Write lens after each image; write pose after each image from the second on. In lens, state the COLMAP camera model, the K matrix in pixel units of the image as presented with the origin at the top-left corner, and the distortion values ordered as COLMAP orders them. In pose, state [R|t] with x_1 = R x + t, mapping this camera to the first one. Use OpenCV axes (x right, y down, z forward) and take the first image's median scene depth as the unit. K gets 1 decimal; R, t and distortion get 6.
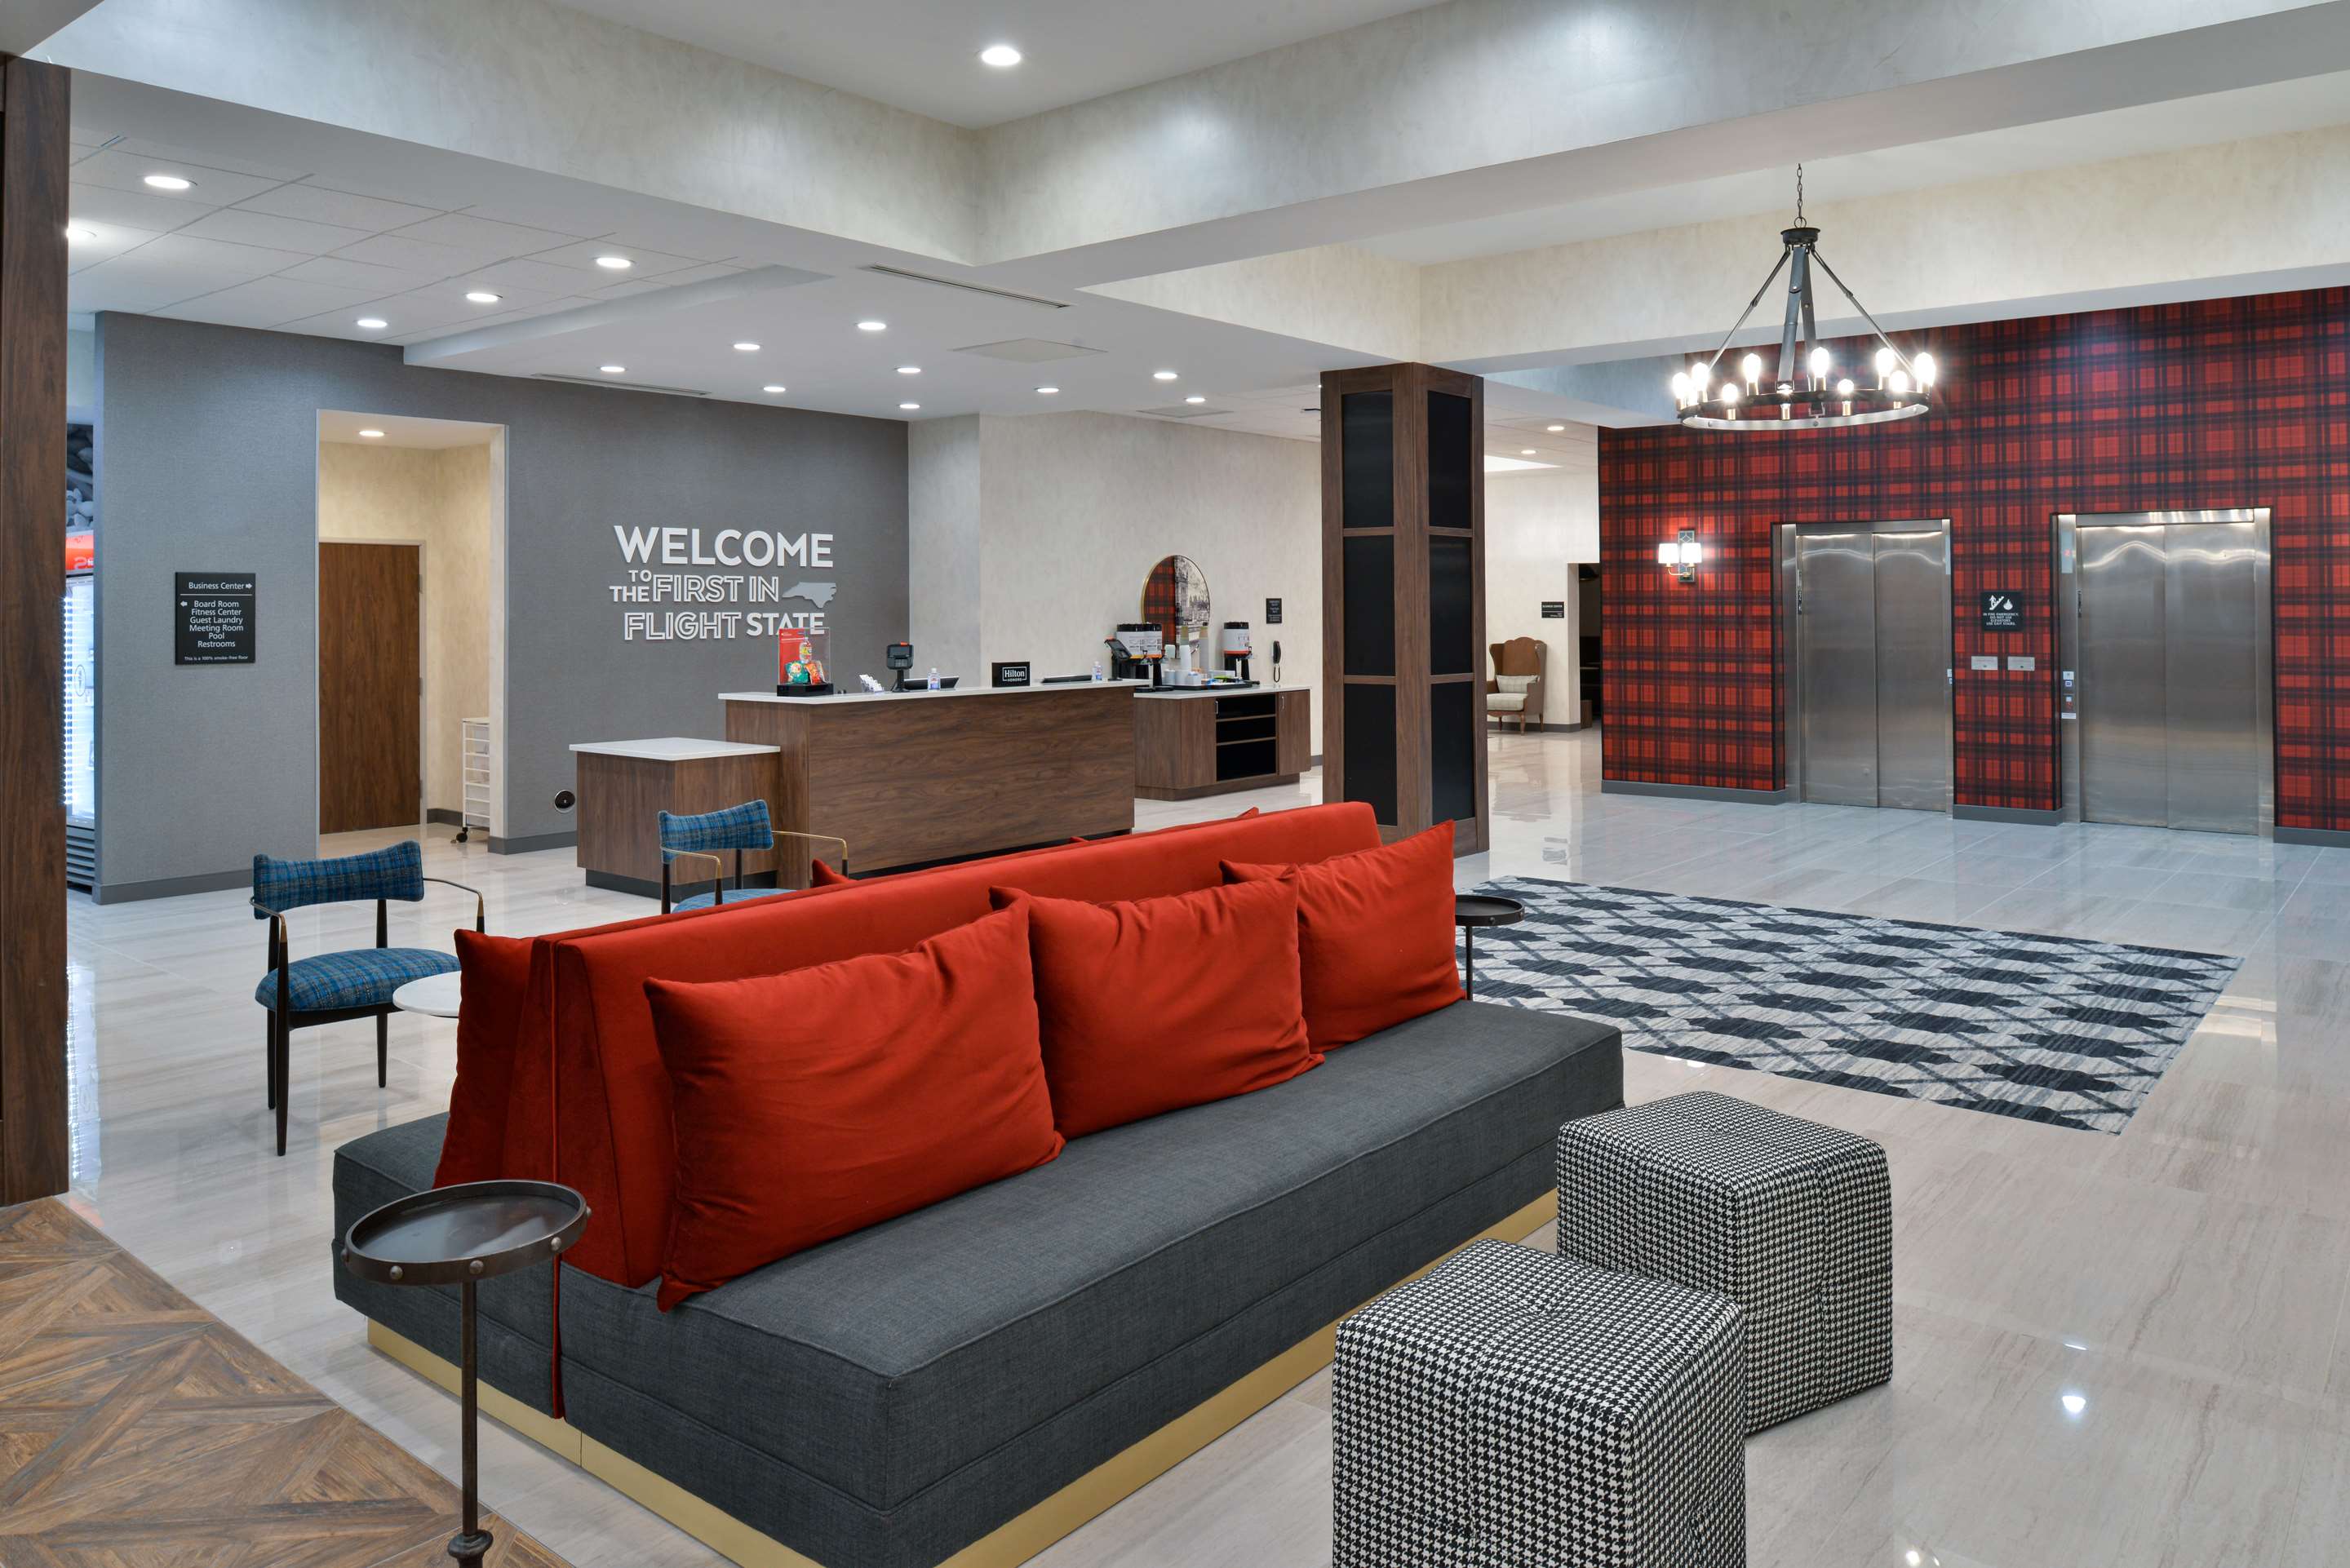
lens RADIAL K [[1587.0, 0, 1176.2], [0, 1587.0, 787.1], [0, 0, 1]] dist [0.002909, -0.003368]
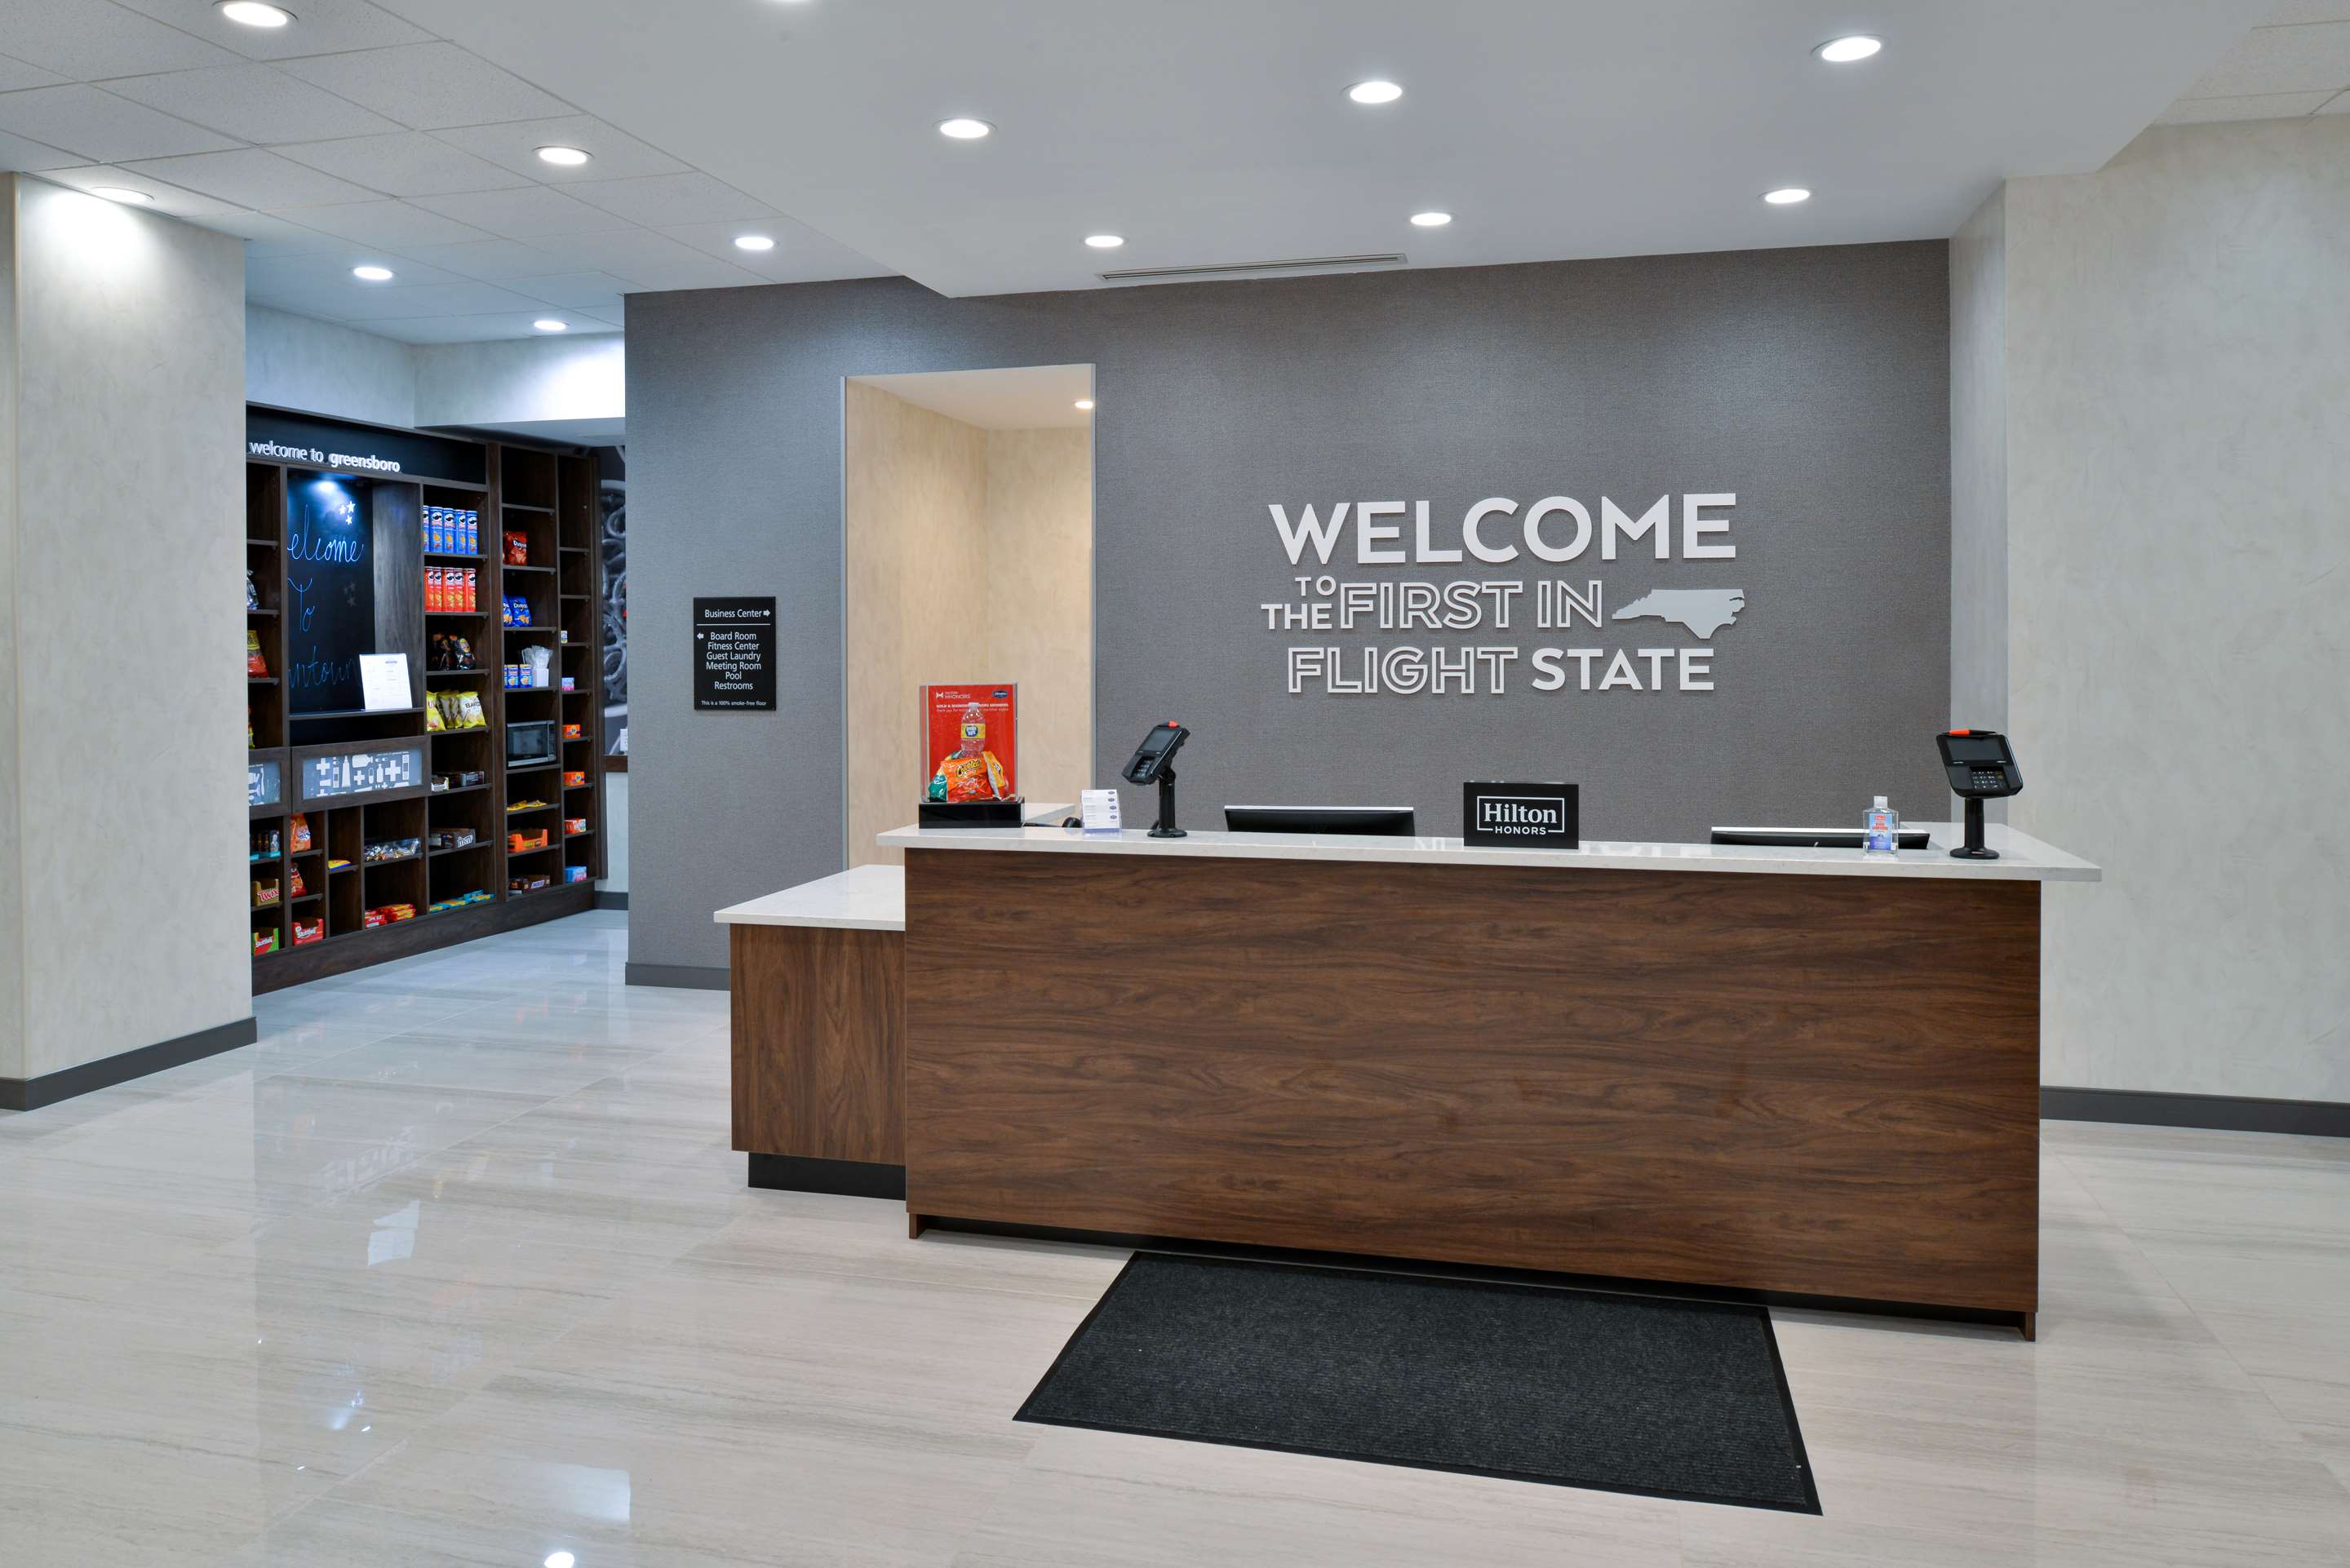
lens RADIAL K [[1587.0, 0, 1179.6], [0, 1587.0, 765.9], [0, 0, 1]] dist [0.002909, -0.003368]
pose [[0.435025, 0.069844, -0.897705, 0.174360], [-0.098815, 0.994668, 0.029503, -0.075804], [0.894980, 0.075872, 0.439608, 0.674446]]
